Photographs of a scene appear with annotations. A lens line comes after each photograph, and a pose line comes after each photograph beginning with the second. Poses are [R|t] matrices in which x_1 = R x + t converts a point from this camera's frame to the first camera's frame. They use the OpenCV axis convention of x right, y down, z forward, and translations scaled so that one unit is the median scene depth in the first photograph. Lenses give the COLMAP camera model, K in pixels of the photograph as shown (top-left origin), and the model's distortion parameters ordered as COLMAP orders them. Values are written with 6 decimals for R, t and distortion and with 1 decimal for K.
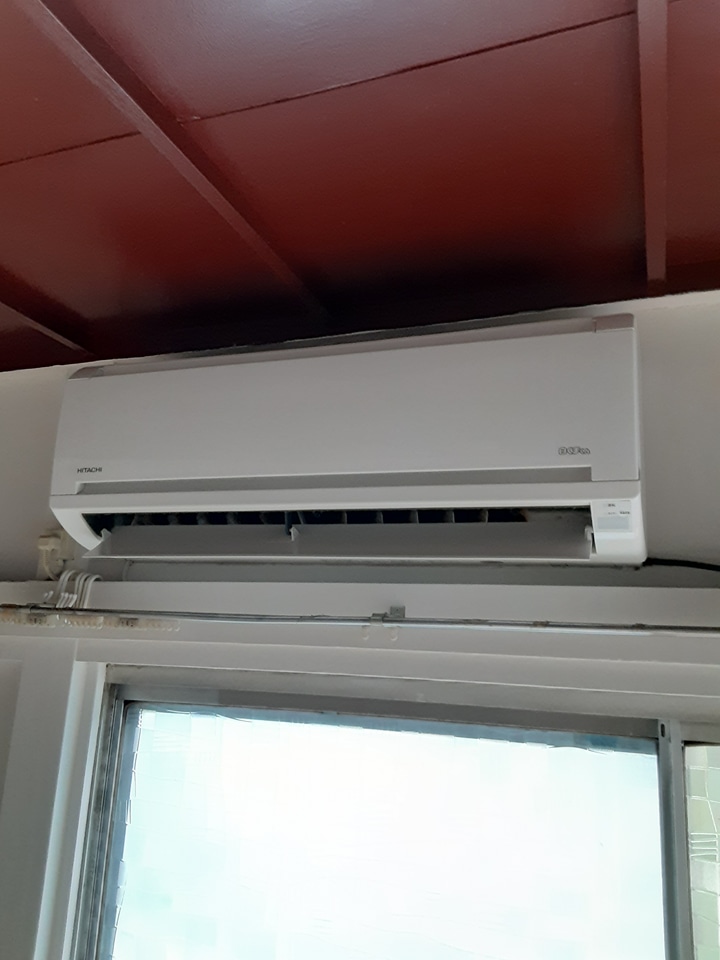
lens RADIAL K [[775.2, 0, 353.7], [0, 775.2, 477.4], [0, 0, 1]] dist [0.114319, -0.157607]
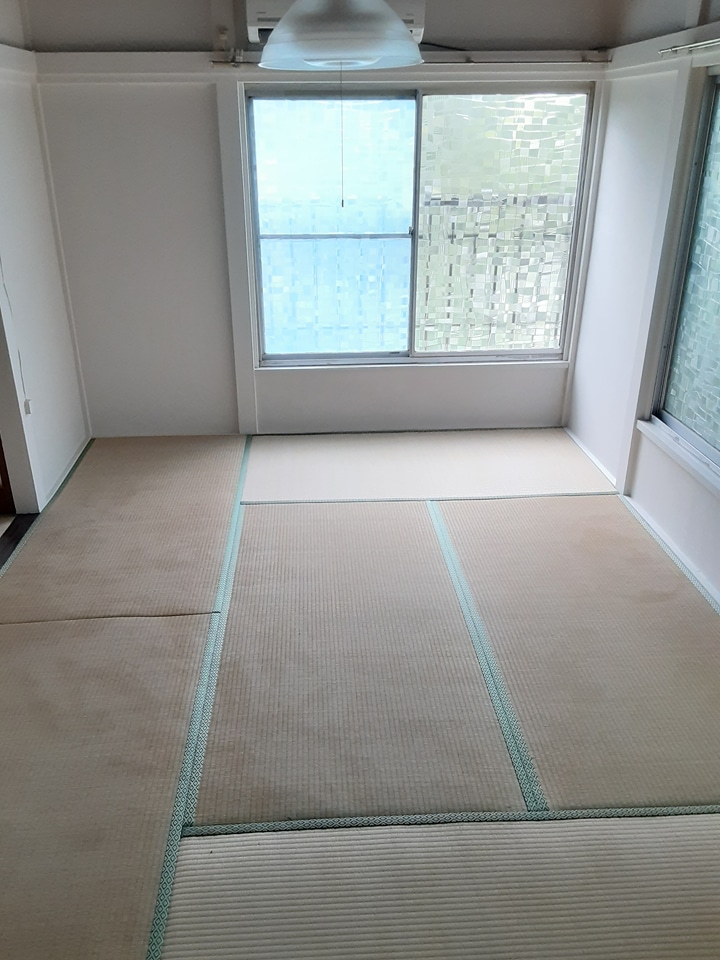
lens RADIAL K [[775.2, 0, 353.7], [0, 775.2, 477.4], [0, 0, 1]] dist [0.114319, -0.157607]
pose [[0.912768, -0.213118, 0.348477, -1.430970], [-0.049264, 0.789447, 0.611839, -0.473870], [-0.405498, -0.575634, 0.710082, -2.358290]]
